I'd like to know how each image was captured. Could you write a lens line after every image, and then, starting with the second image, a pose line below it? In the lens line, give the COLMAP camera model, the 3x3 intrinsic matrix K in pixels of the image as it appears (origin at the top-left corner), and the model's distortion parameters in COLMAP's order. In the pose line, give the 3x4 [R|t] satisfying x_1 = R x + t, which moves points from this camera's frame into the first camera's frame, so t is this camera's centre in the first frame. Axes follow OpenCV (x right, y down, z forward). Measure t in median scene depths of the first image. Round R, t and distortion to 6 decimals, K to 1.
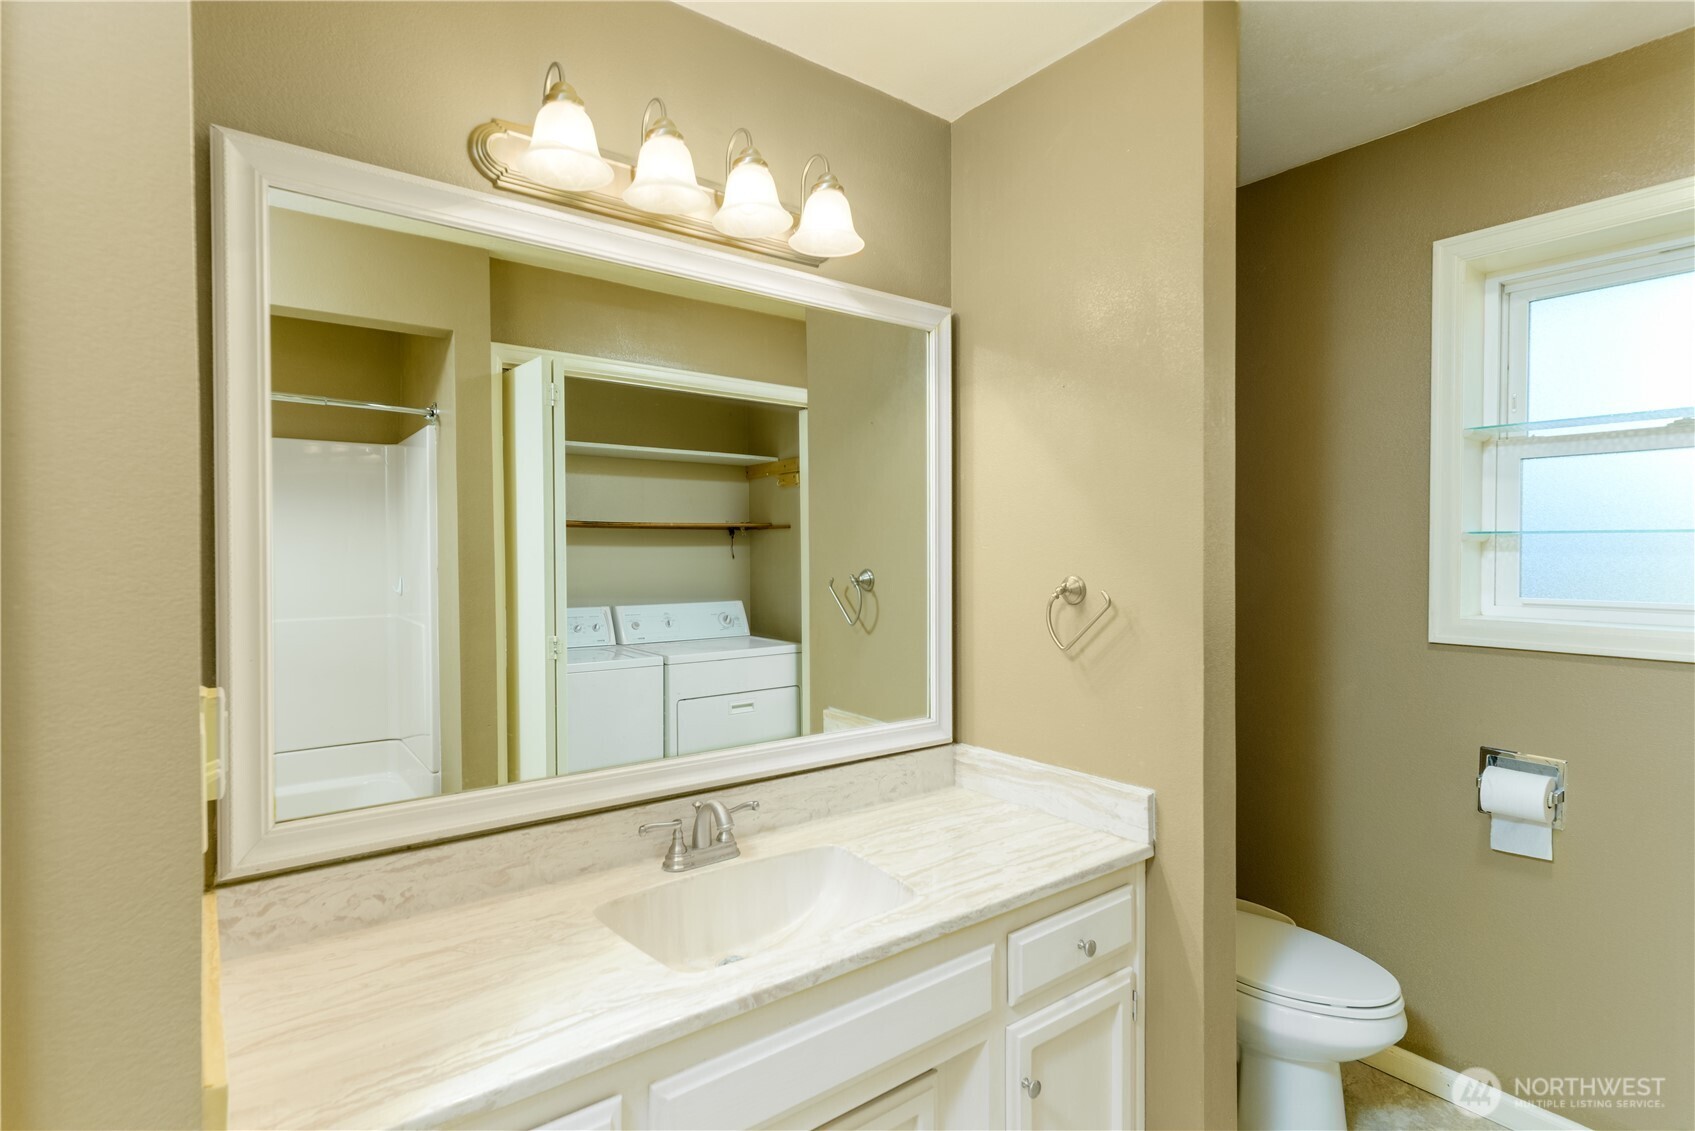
lens RADIAL K [[816.7, 0, 847.5], [0, 816.7, 565.5], [0, 0, 1]] dist [-0.000148, 0.000295]
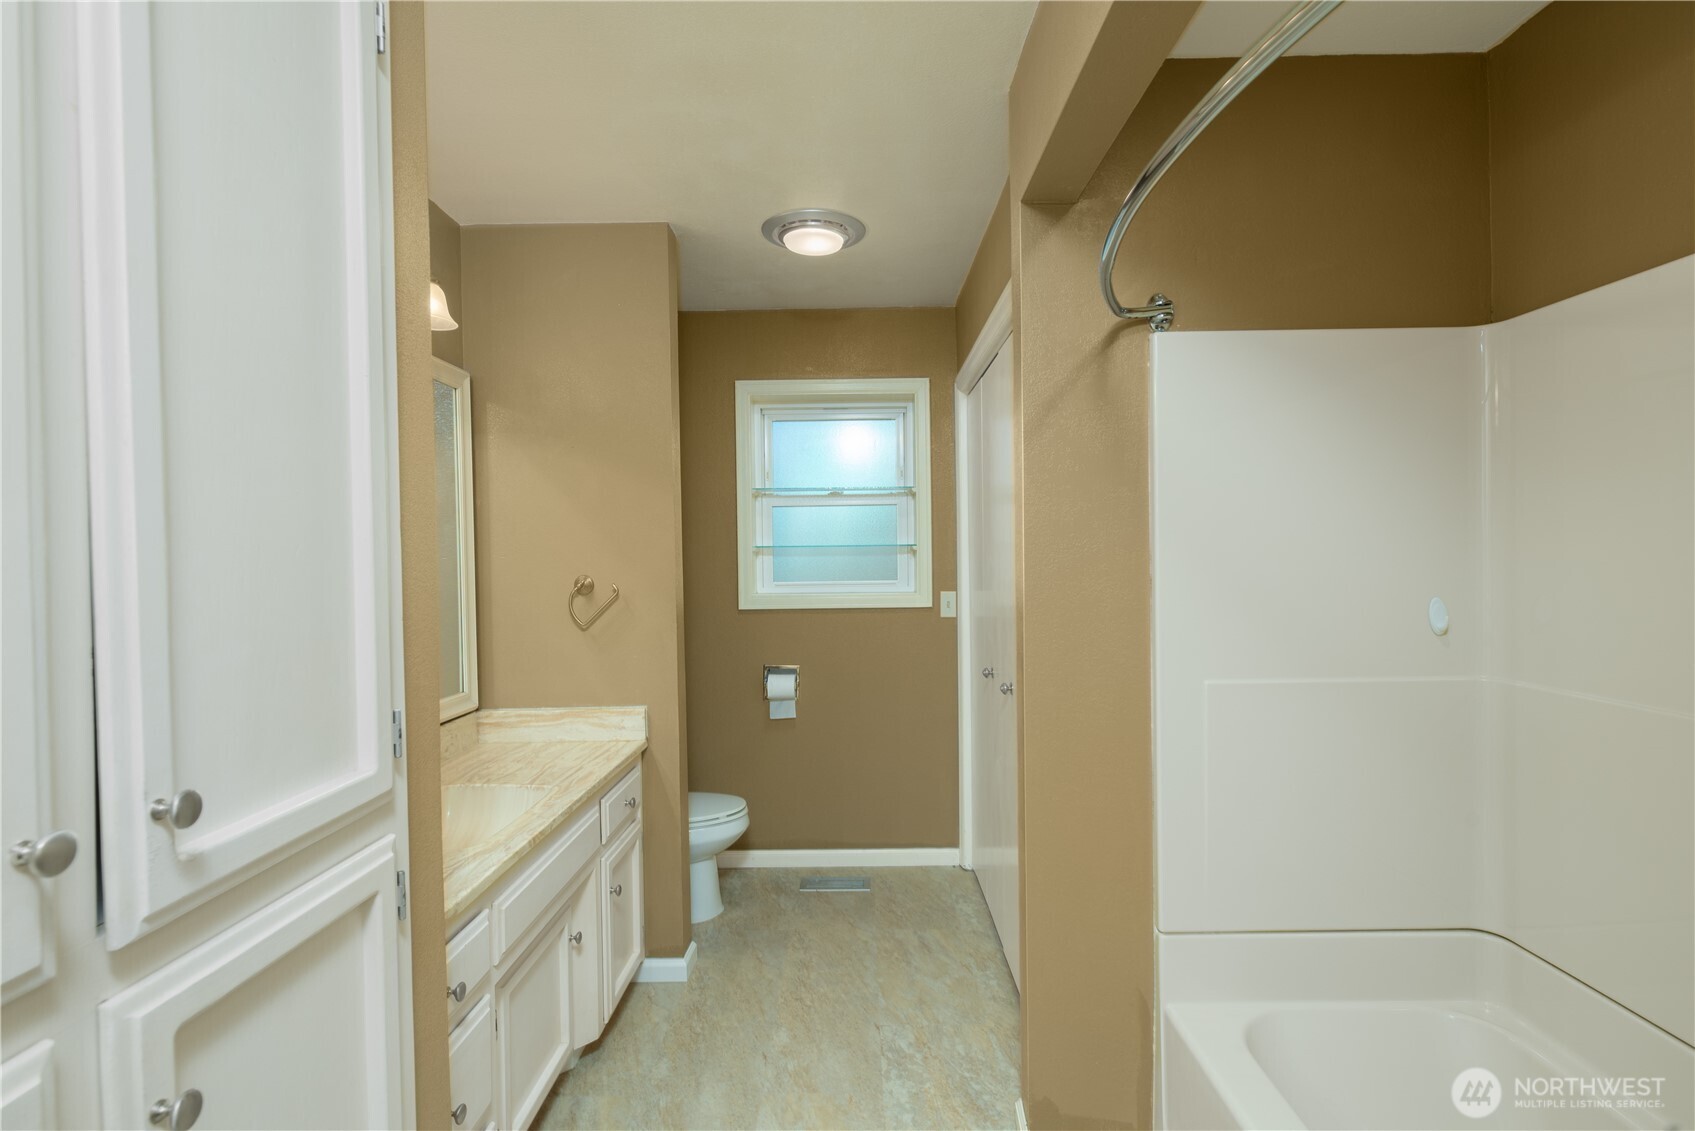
lens RADIAL K [[816.7, 0, 847.5], [0, 816.7, 565.5], [0, 0, 1]] dist [-0.000148, 0.000295]
pose [[0.610176, -0.019092, 0.792036, -0.556051], [0.026272, 0.999647, 0.003856, 0.000270], [-0.791830, 0.018455, 0.610463, -0.264342]]
